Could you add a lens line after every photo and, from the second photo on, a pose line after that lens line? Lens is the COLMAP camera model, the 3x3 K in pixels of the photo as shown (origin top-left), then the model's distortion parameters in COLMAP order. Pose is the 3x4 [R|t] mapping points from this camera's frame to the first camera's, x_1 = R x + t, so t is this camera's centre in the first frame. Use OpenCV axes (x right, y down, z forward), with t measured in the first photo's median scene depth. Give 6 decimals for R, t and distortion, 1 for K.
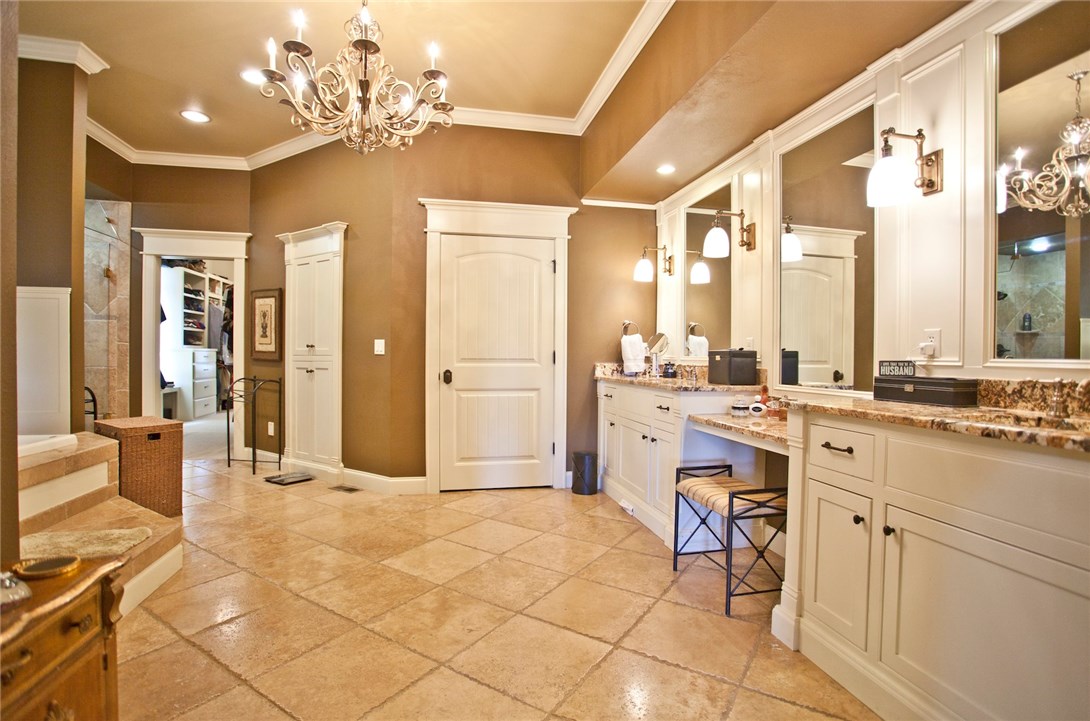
lens RADIAL K [[534.3, 0, 543.2], [0, 534.3, 356.0], [0, 0, 1]] dist [0.000853, 0.000551]
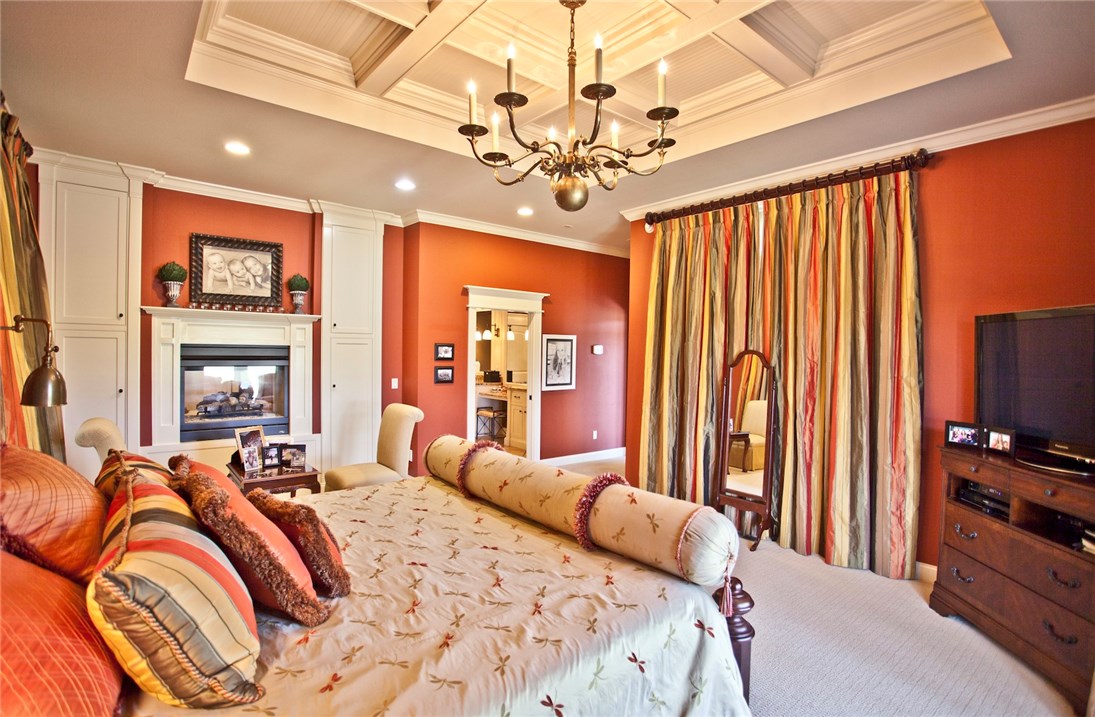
lens RADIAL K [[556.7, 0, 549.2], [0, 556.7, 357.8], [0, 0, 1]] dist [0.000578, -0.000261]
pose [[0.893020, 0.005768, 0.449980, -0.749260], [-0.008557, 0.999955, 0.004164, -0.099697], [-0.449936, -0.007569, 0.893029, -1.895680]]
